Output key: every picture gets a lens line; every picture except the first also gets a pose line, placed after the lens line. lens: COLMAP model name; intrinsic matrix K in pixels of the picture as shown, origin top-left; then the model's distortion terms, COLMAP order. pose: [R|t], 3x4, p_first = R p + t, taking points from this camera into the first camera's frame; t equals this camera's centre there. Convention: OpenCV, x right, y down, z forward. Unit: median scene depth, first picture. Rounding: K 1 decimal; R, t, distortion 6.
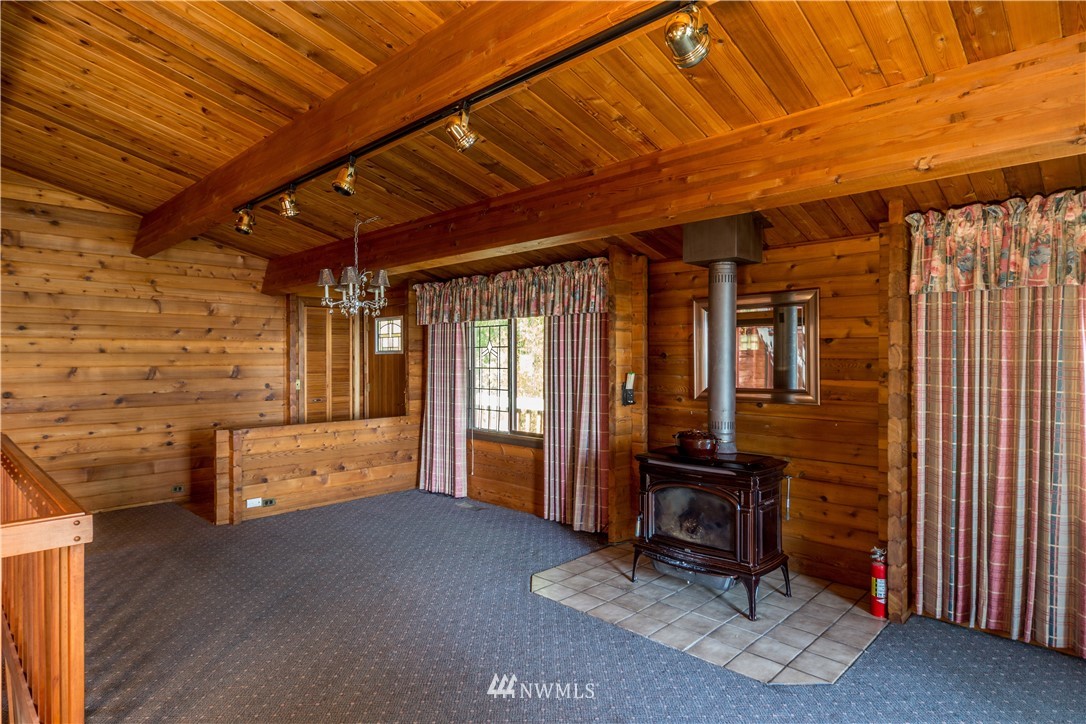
lens RADIAL K [[604.5, 0, 543.0], [0, 604.5, 362.0], [0, 0, 1]] dist [0.003395, 0.000098]
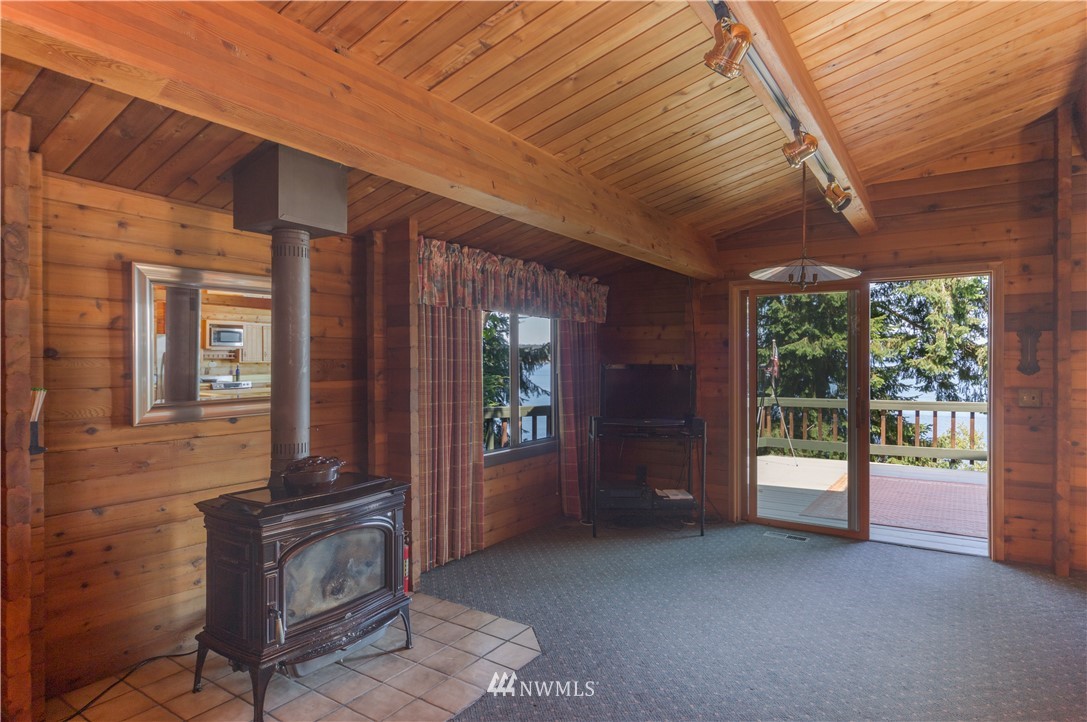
lens RADIAL K [[605.1, 0, 543.5], [0, 605.1, 361.0], [0, 0, 1]] dist [0.003395, 0.000098]
pose [[-0.179730, -0.002245, 0.983713, -0.589665], [0.006909, 0.999970, 0.003544, -0.003943], [-0.983692, 0.007434, -0.179709, 0.979861]]
